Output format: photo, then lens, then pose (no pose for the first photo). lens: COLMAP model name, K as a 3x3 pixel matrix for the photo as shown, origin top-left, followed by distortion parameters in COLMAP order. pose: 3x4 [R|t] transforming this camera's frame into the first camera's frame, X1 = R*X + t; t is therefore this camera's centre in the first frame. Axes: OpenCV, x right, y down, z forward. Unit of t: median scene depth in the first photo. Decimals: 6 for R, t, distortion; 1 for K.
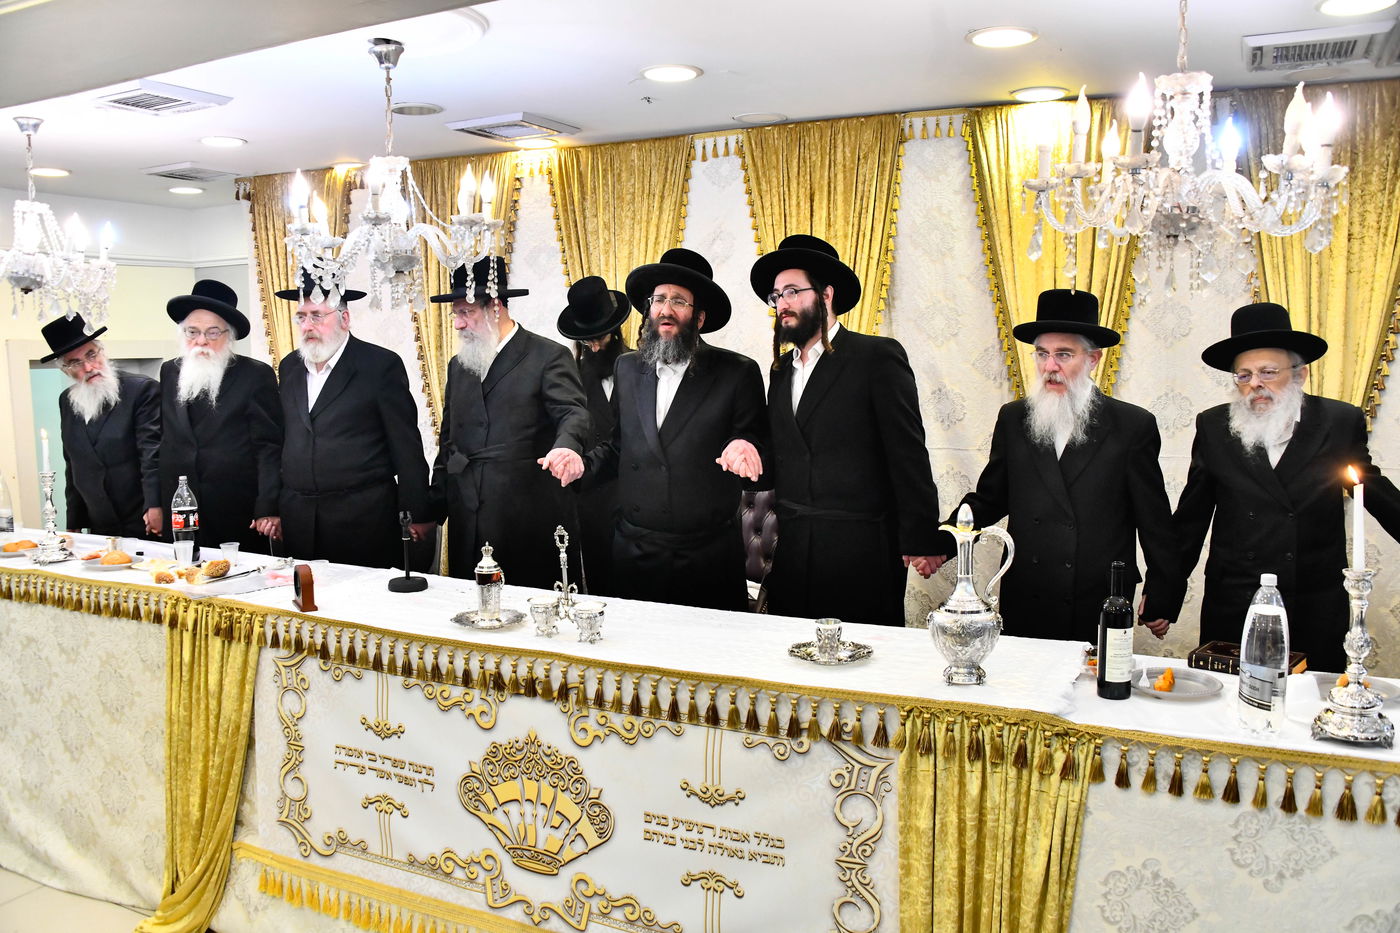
lens RADIAL K [[1106.8, 0, 704.0], [0, 1106.8, 484.2], [0, 0, 1]] dist [-0.144854, 0.066686]
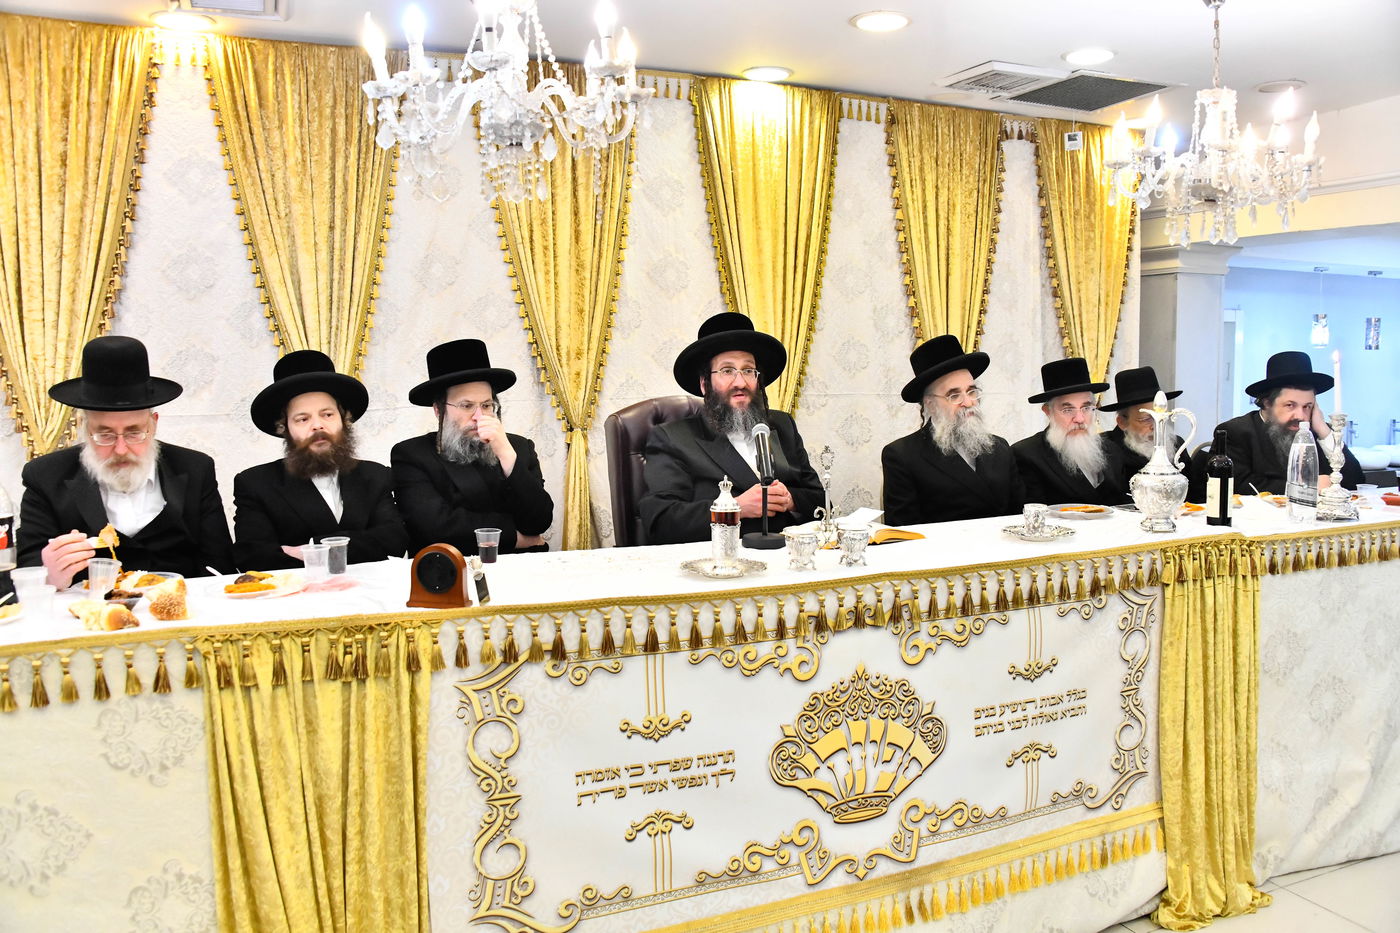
lens RADIAL K [[1106.8, 0, 704.0], [0, 1106.8, 484.2], [0, 0, 1]] dist [-0.144854, 0.066686]
pose [[0.647645, -0.083007, 0.757407, -0.854041], [0.093171, 0.995216, 0.029401, 0.032505], [-0.756224, 0.051527, 0.652281, 0.453361]]
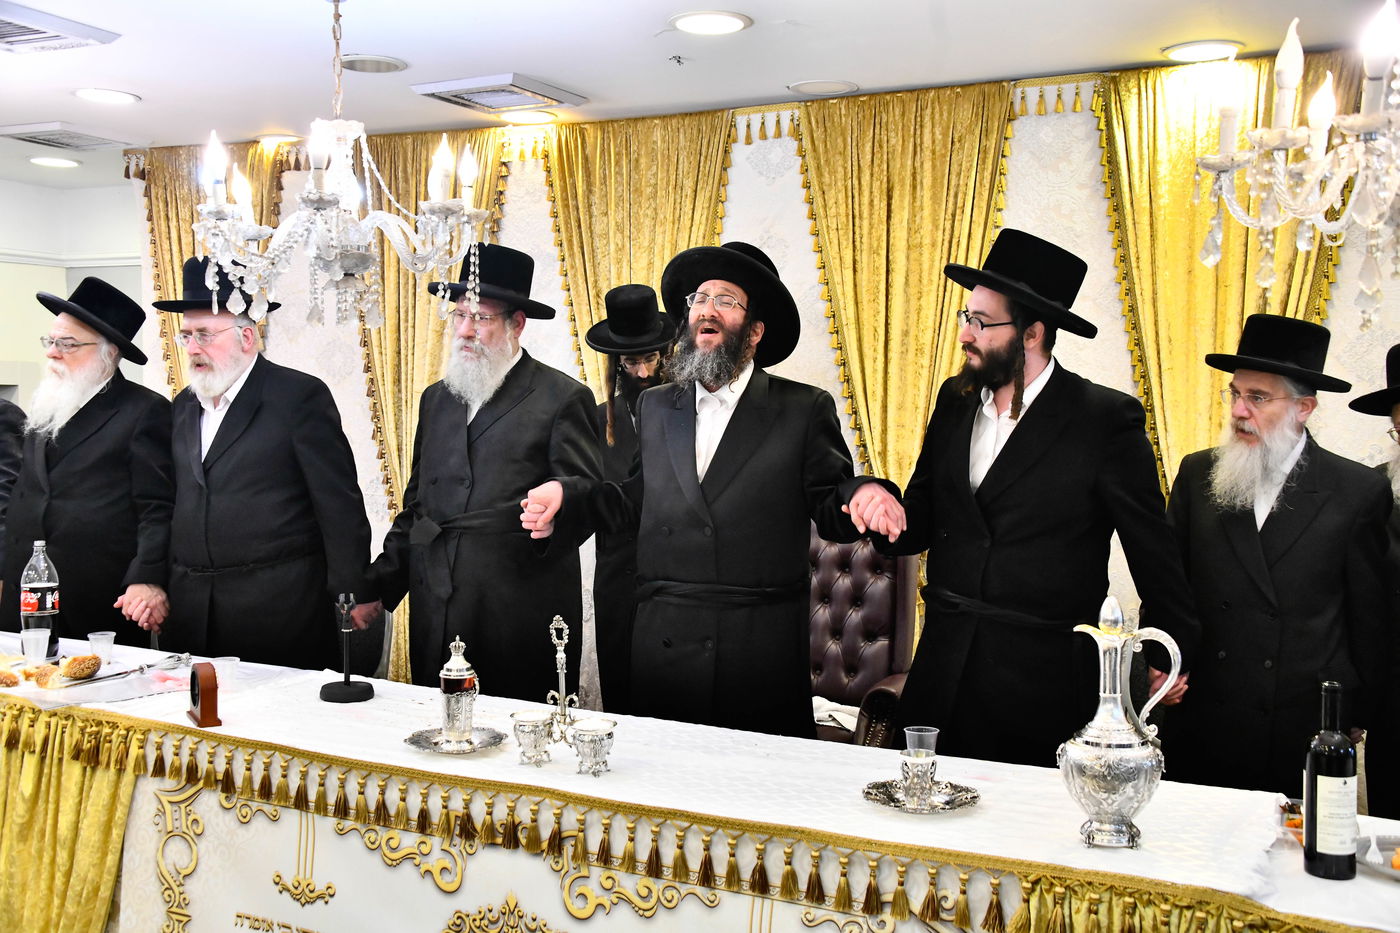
lens RADIAL K [[1419.2, 0, 704.0], [0, 1419.2, 488.1], [0, 0, 1]] dist [-0.036799, 0.193248]
pose [[0.999674, 0.018959, -0.017095, -0.015452], [-0.019913, 0.998147, -0.057506, 0.004348], [0.015973, 0.057828, 0.998199, 0.036246]]
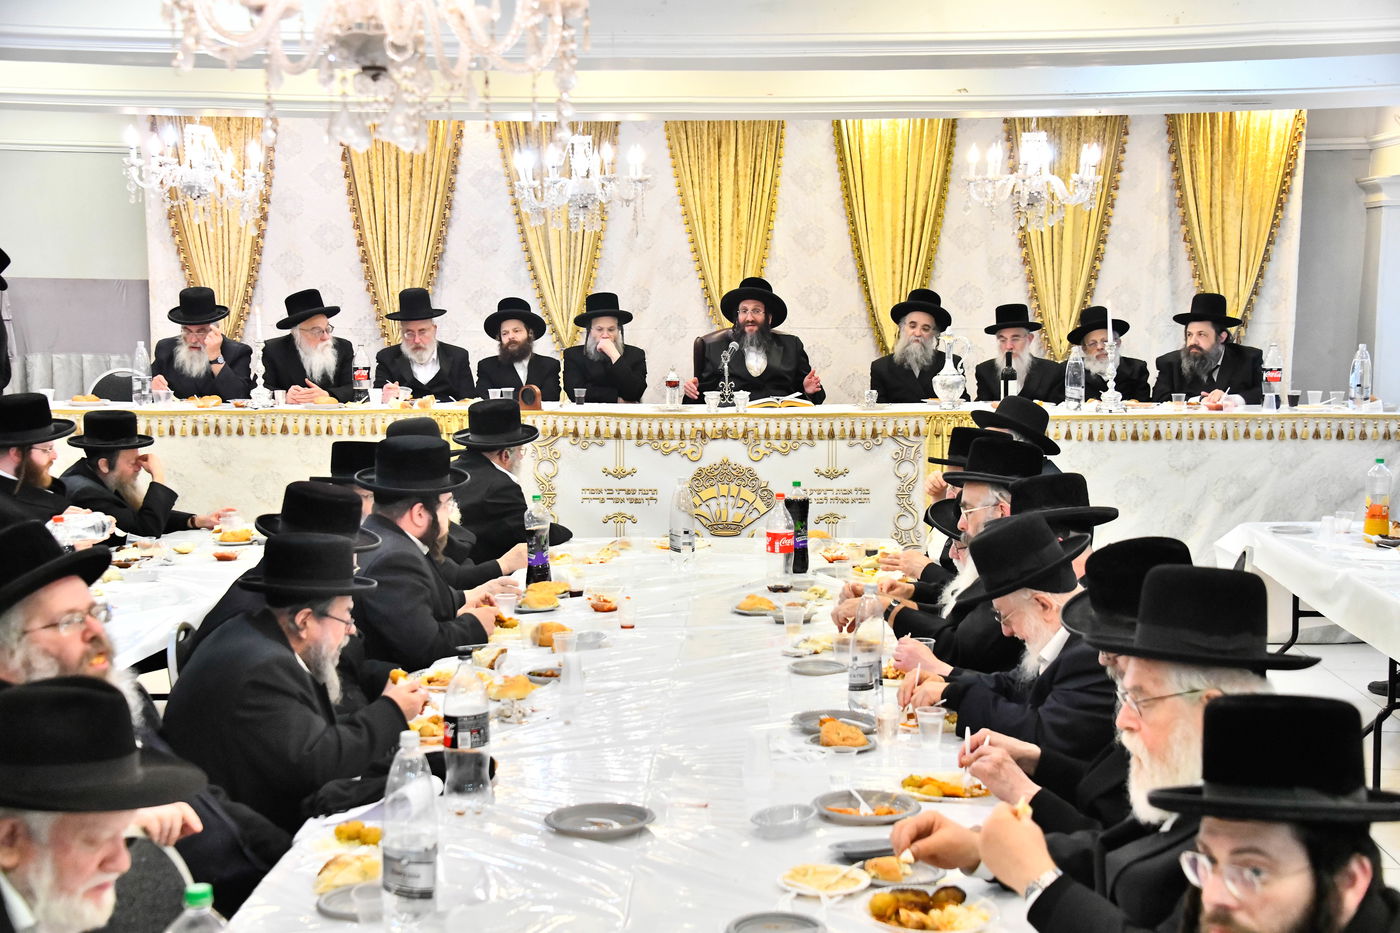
lens RADIAL K [[2018.0, 0, 702.7], [0, 2018.0, 488.3], [0, 0, 1]] dist [0.250240, -0.005689]
pose [[0.912863, -0.039197, 0.406381, -1.488152], [0.043708, 0.999043, -0.001823, 0.261760], [-0.405920, 0.019426, 0.913702, -2.004594]]
